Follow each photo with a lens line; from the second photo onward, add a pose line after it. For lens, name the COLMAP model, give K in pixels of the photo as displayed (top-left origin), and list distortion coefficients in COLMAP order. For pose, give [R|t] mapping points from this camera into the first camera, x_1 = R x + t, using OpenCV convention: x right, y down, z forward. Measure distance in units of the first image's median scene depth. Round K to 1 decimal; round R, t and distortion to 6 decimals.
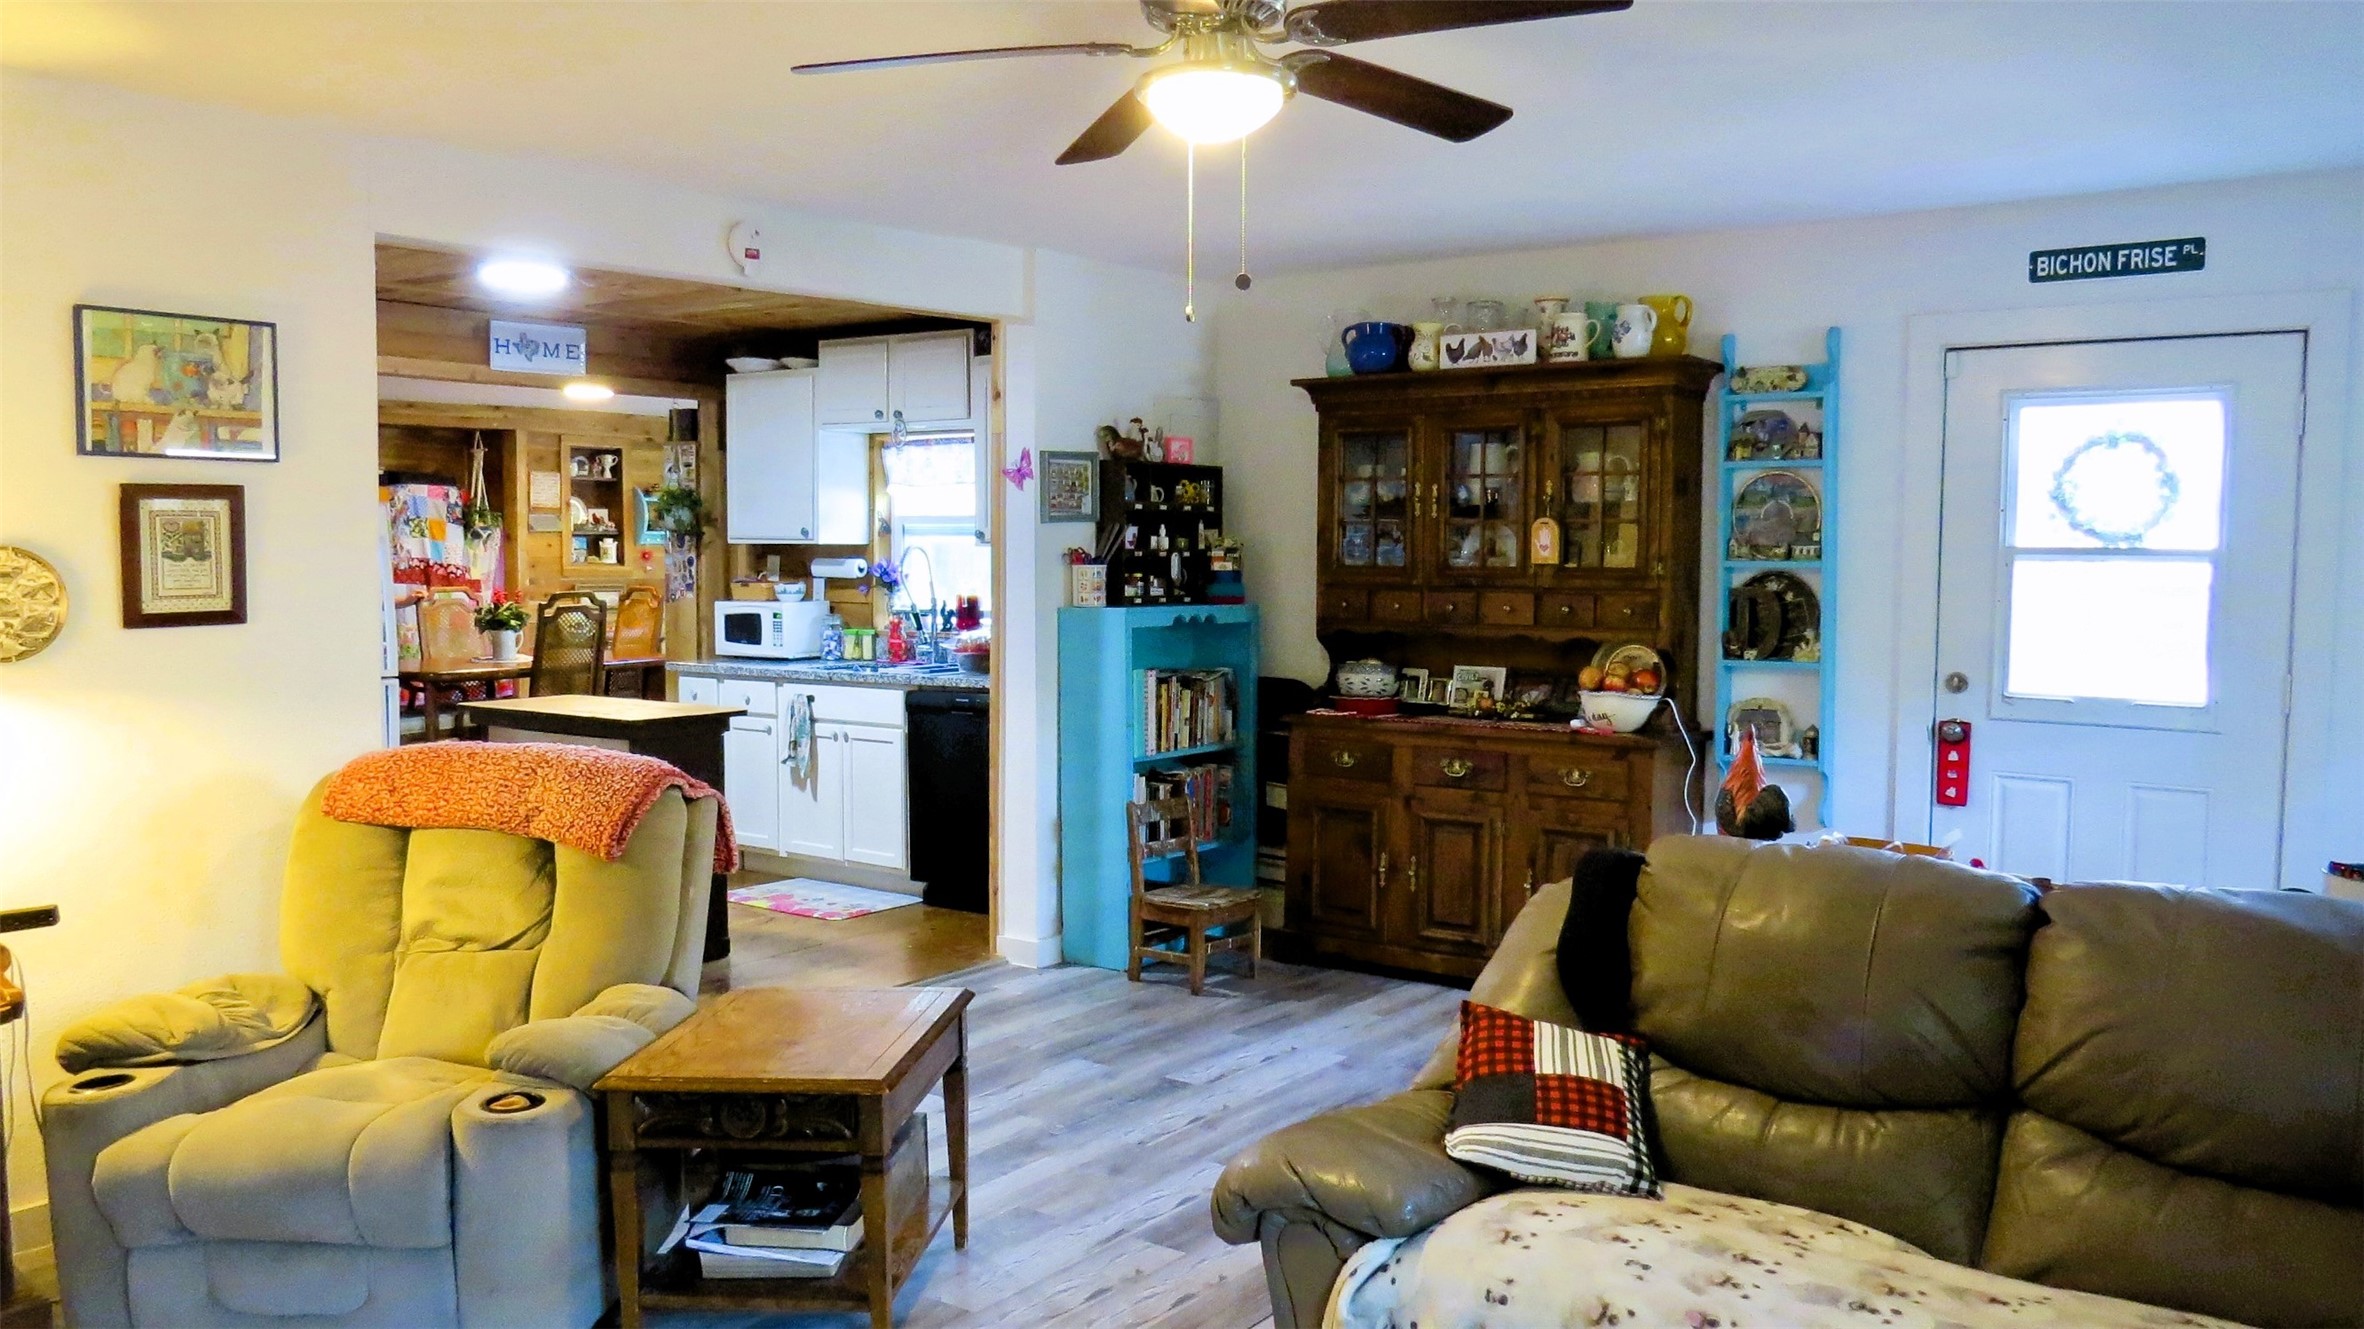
lens RADIAL K [[1762.5, 0, 1182.0], [0, 1762.5, 664.5], [0, 0, 1]] dist [-0.018511, -0.002400]
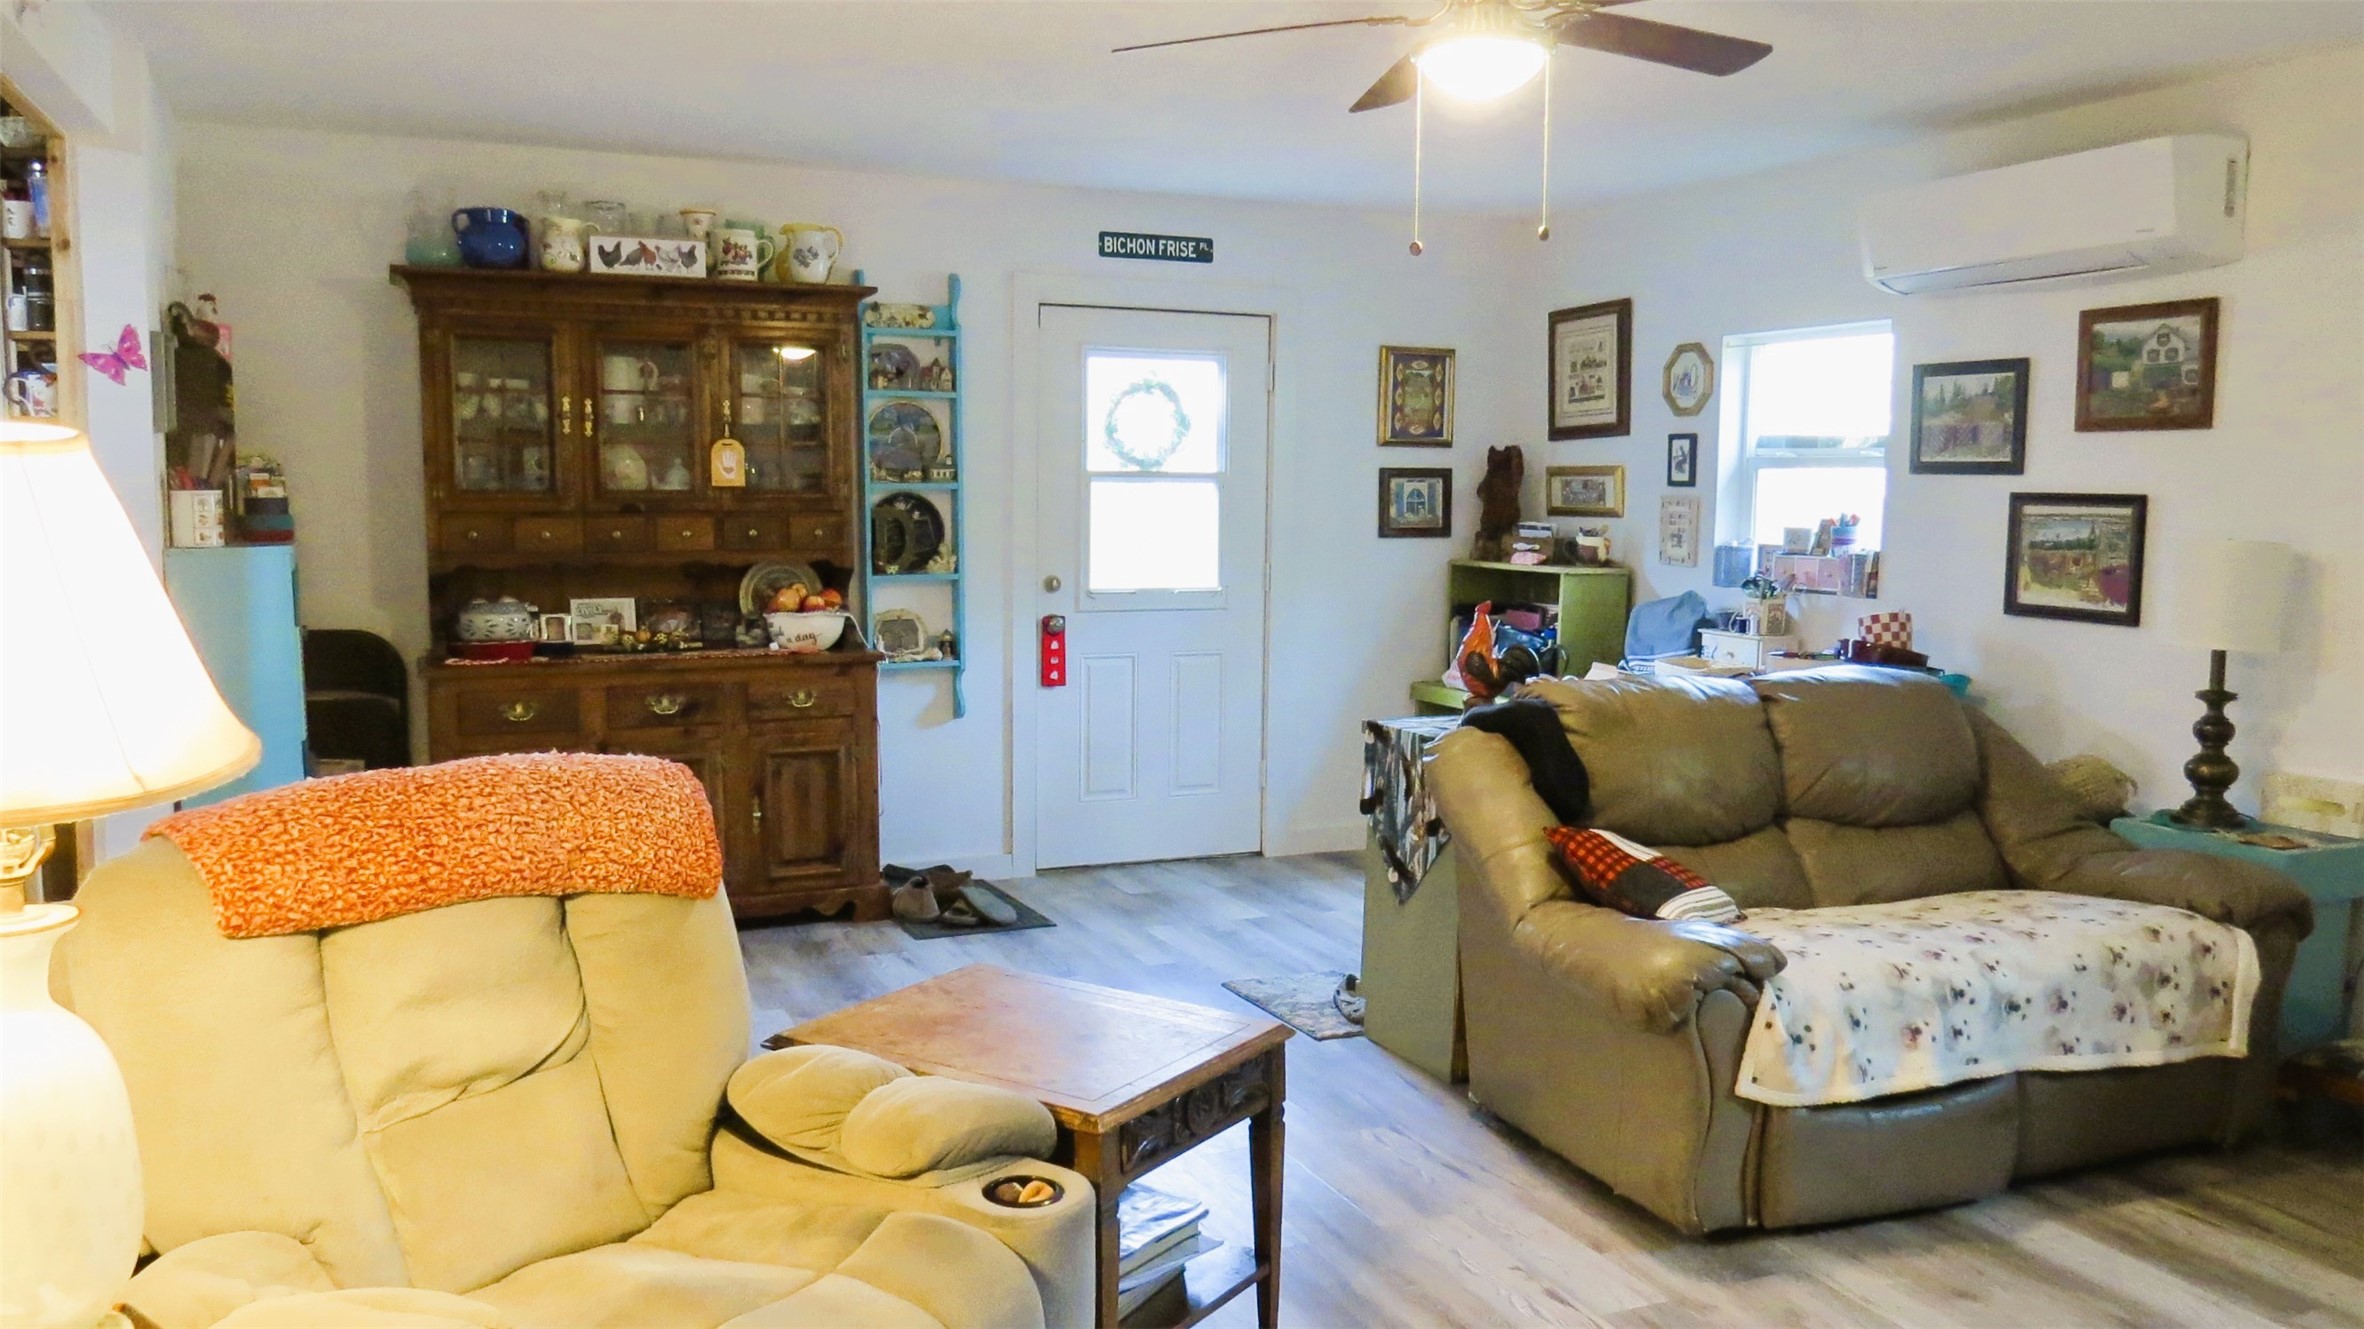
lens RADIAL K [[1762.5, 0, 1182.0], [0, 1762.5, 664.5], [0, 0, 1]] dist [-0.018511, -0.002400]
pose [[0.500914, -0.088504, 0.860960, -0.522880], [0.054254, 0.996012, 0.070821, -0.014487], [-0.863795, 0.011235, 0.503719, 0.295697]]
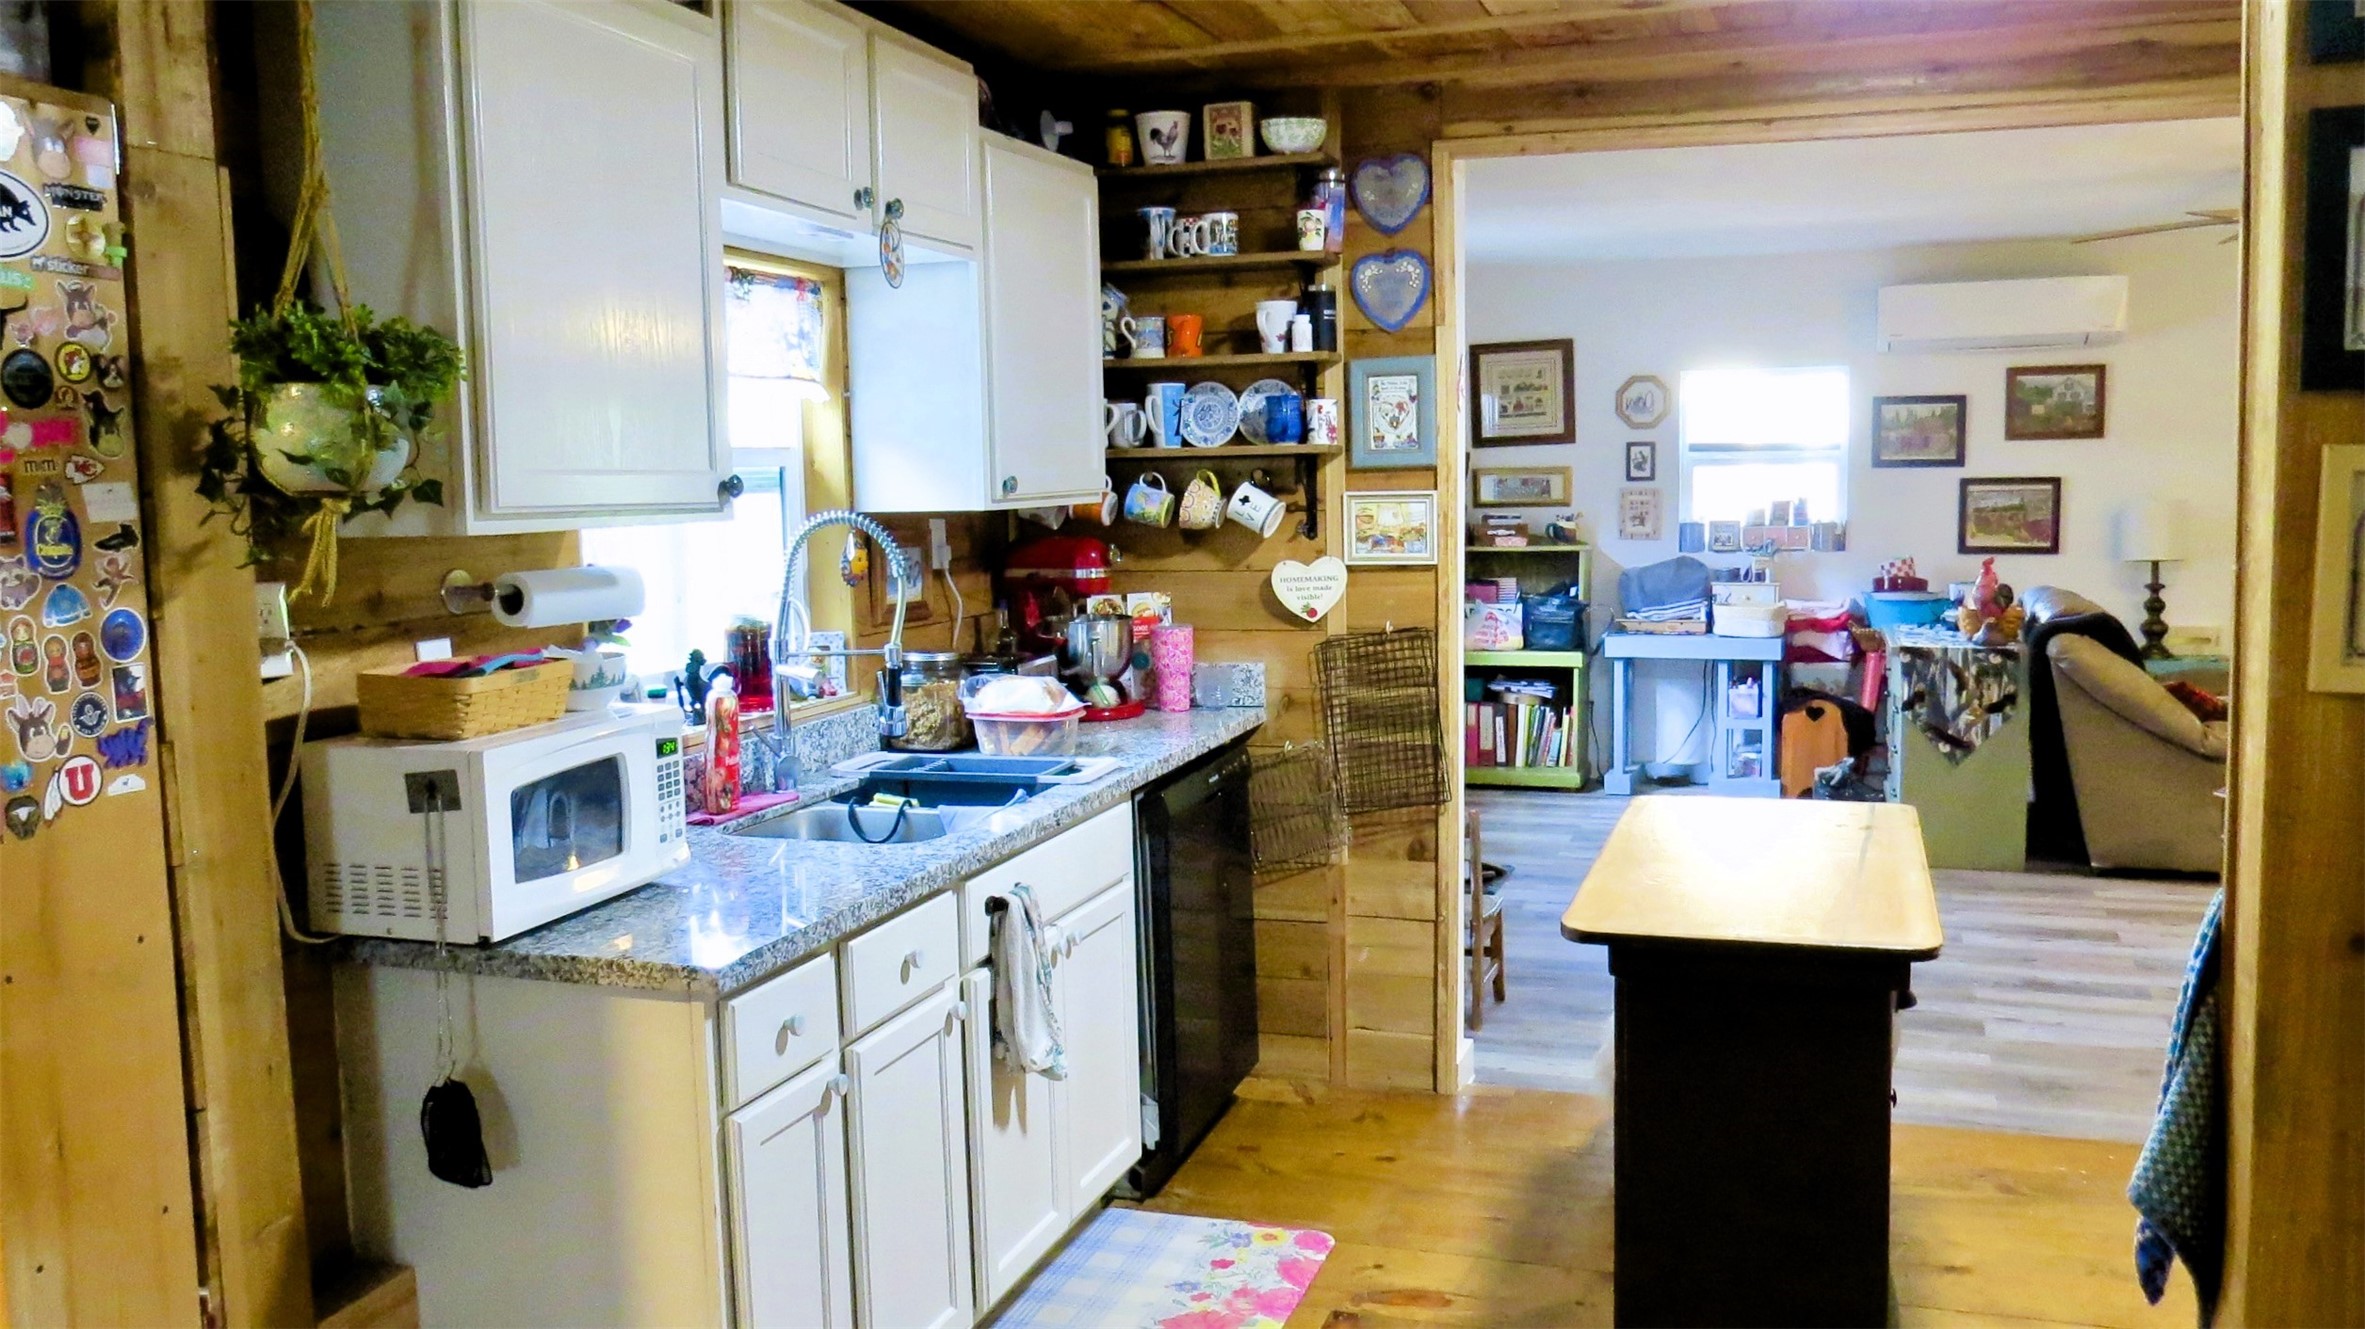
lens RADIAL K [[1895.5, 0, 1184.0], [0, 1895.5, 660.3], [0, 0, 1]] dist [-0.012921, -0.004602]
pose [[-0.287865, -0.093060, 0.953139, -0.847411], [0.085251, 0.988826, 0.122292, -0.112944], [-0.953869, 0.116459, -0.276715, 1.449982]]
